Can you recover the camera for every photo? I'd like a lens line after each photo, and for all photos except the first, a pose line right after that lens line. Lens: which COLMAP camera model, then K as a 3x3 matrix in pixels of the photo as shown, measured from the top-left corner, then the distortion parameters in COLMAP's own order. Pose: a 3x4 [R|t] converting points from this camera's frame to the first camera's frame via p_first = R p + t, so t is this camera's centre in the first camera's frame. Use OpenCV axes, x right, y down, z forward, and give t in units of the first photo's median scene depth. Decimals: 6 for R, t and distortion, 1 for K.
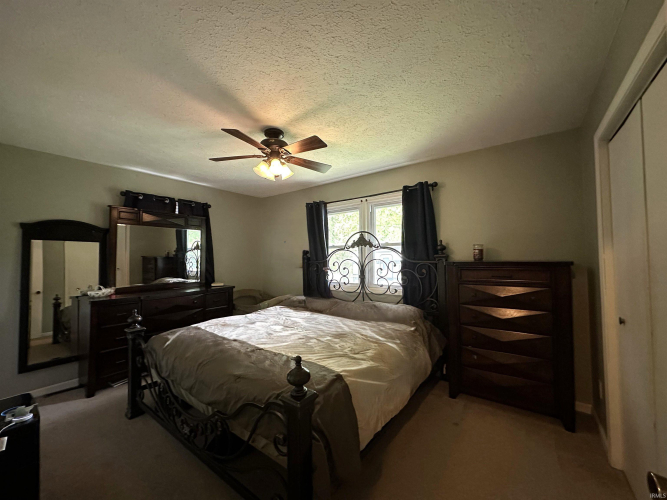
lens RADIAL K [[266.5, 0, 333.5], [0, 266.5, 250.0], [0, 0, 1]] dist [-0.000206, 0.000049]
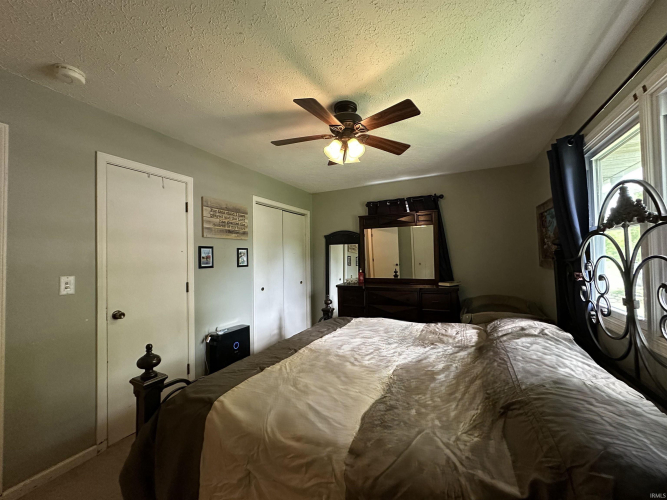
lens RADIAL K [[266.5, 0, 333.5], [0, 266.5, 250.0], [0, 0, 1]] dist [-0.000206, 0.000049]
pose [[0.183234, -0.019022, -0.982885, 0.401244], [0.048028, 0.998792, -0.010376, 0.009663], [0.981895, -0.045304, 0.183926, 0.540055]]
